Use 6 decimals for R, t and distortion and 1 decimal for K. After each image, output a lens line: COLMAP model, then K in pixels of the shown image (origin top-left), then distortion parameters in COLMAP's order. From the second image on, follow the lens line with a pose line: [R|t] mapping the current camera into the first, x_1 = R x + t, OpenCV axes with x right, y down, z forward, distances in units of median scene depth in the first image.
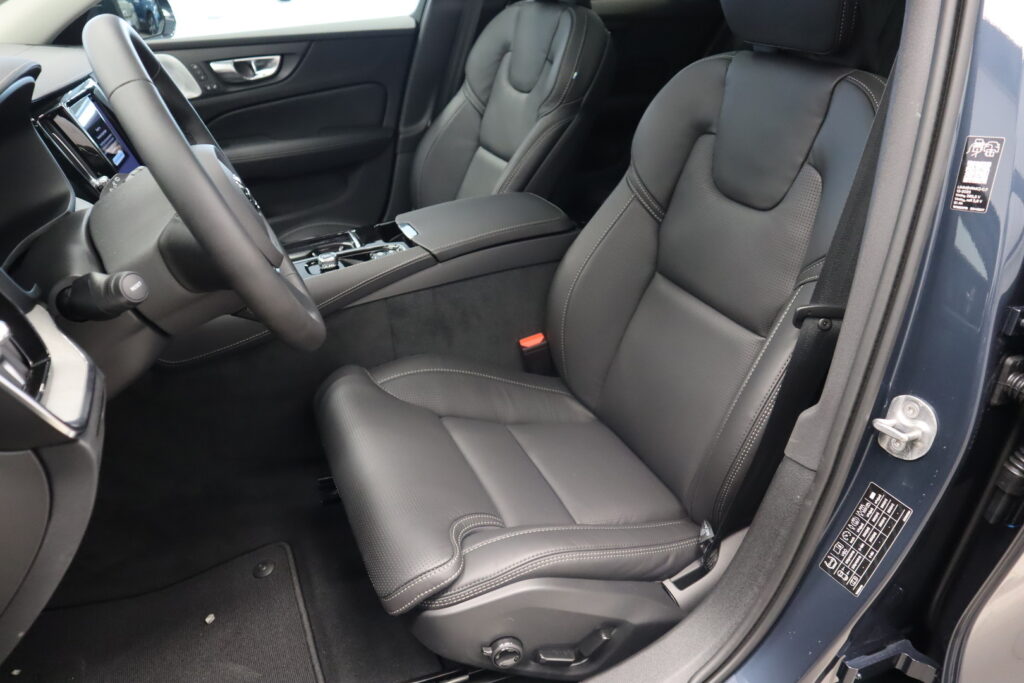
lens RADIAL K [[705.2, 0, 509.9], [0, 705.2, 331.0], [0, 0, 1]] dist [-0.131902, 0.083670]
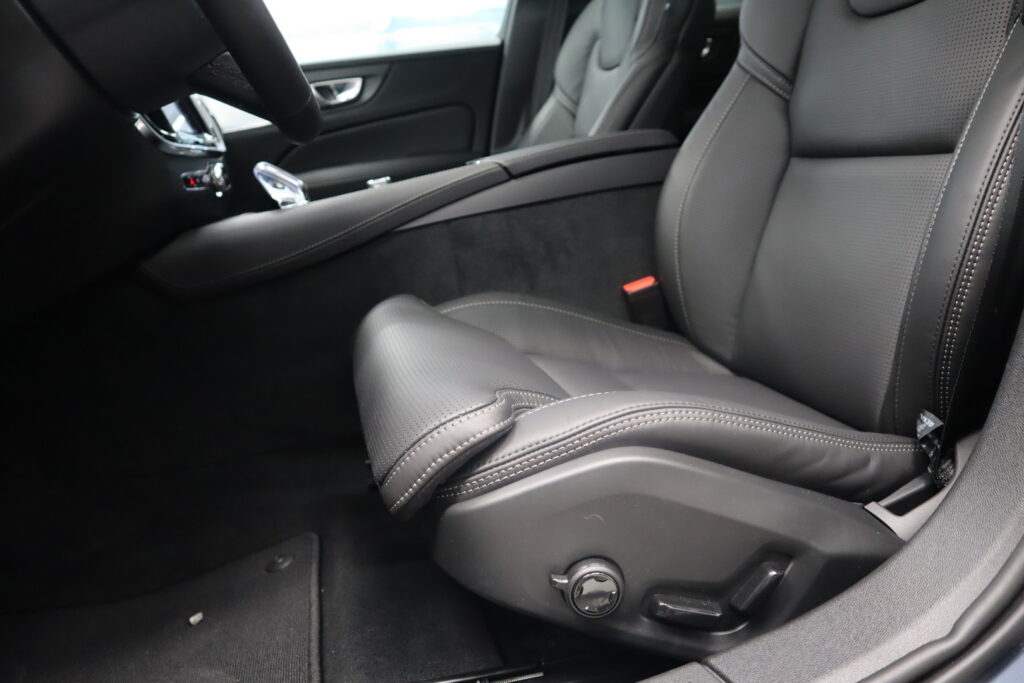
lens RADIAL K [[705.2, 0, 509.9], [0, 705.2, 331.0], [0, 0, 1]] dist [-0.131902, 0.083670]
pose [[0.981284, -0.071776, -0.178687, 0.028827], [0.028819, 0.972226, -0.232263, 0.263859], [0.190395, 0.222766, 0.956099, 0.268467]]
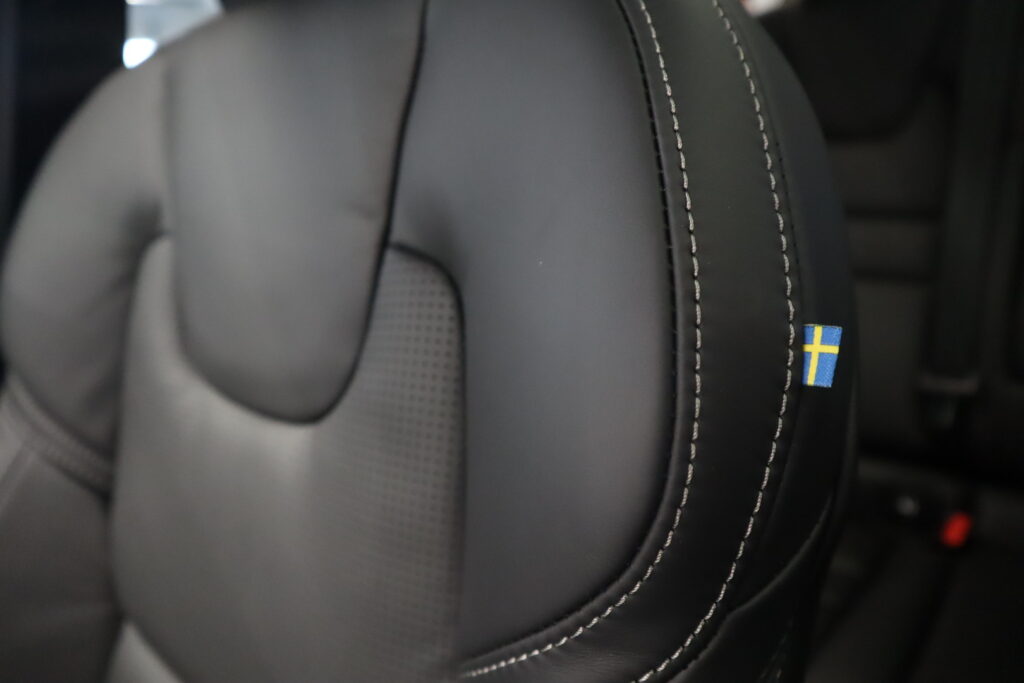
lens RADIAL K [[705.2, 0, 509.9], [0, 705.2, 331.0], [0, 0, 1]] dist [-0.131902, 0.083670]
pose [[0.885425, -0.227901, 0.405073, 0.004005], [0.300890, 0.945319, -0.125846, -0.444980], [-0.354243, 0.233309, 0.905582, 1.086759]]
